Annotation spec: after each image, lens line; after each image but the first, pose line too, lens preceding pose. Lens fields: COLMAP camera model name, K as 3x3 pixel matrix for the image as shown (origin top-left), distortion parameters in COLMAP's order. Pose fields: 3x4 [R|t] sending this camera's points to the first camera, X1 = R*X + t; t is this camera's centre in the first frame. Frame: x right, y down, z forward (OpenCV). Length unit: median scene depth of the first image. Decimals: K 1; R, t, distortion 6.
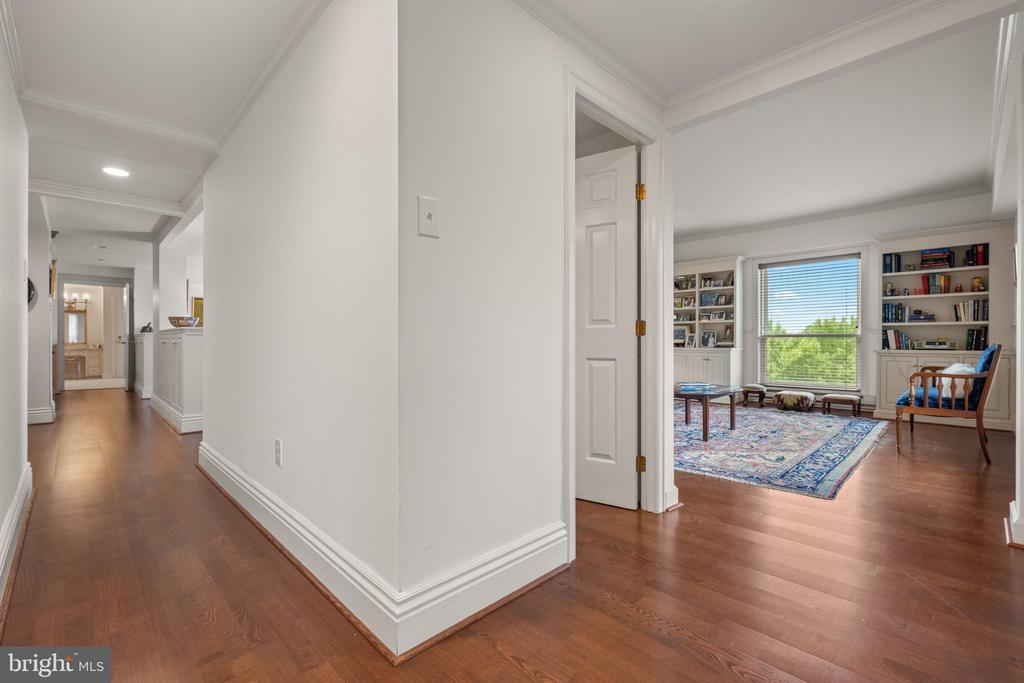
lens RADIAL K [[444.4, 0, 510.8], [0, 444.4, 346.0], [0, 0, 1]] dist [0.001984, -0.000687]
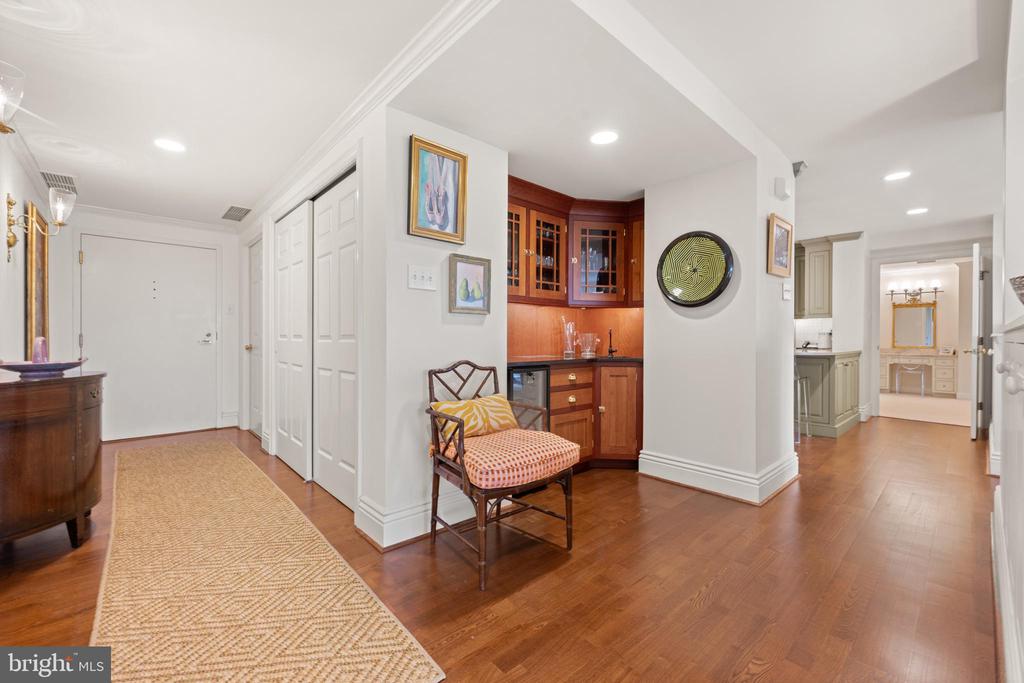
lens RADIAL K [[417.5, 0, 509.3], [0, 417.5, 339.4], [0, 0, 1]] dist [0.002267, 0.000515]
pose [[-0.041617, -0.001028, -0.999133, -0.243180], [-0.006666, 0.999978, -0.000751, -0.014368], [0.999111, 0.006629, -0.041623, 0.338791]]
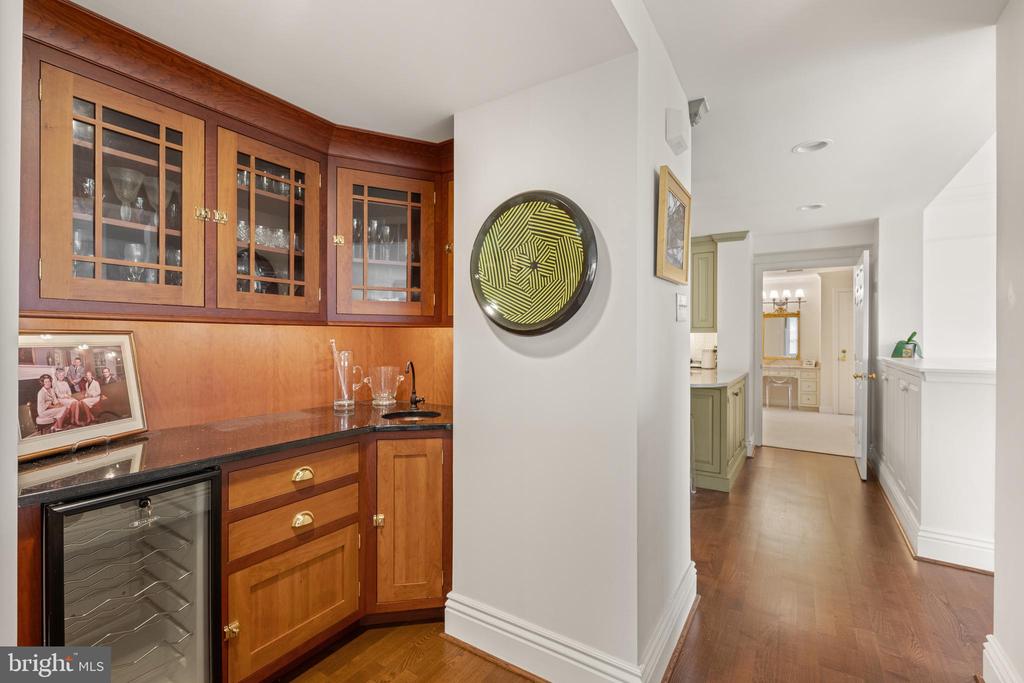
lens RADIAL K [[444.4, 0, 511.0], [0, 444.4, 340.6], [0, 0, 1]] dist [0.001984, -0.000687]
pose [[0.217300, 0.000383, -0.976105, -0.369392], [-0.004184, 0.999991, -0.000539, -0.034043], [0.976096, 0.004201, 0.217299, 0.405738]]
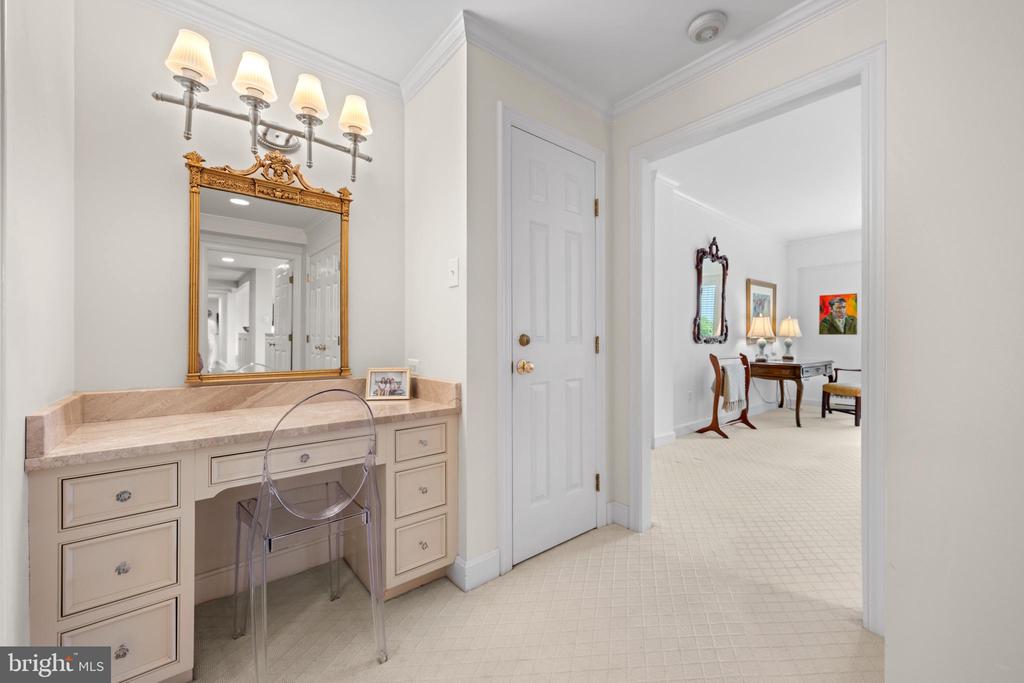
lens RADIAL K [[406.3, 0, 519.2], [0, 406.3, 337.9], [0, 0, 1]] dist [-0.001673, -0.000060]
pose [[0.996818, 0.005332, -0.079535, -0.908218], [-0.006145, 0.999931, -0.009979, -0.019229], [0.079476, 0.010436, 0.996782, 0.872617]]
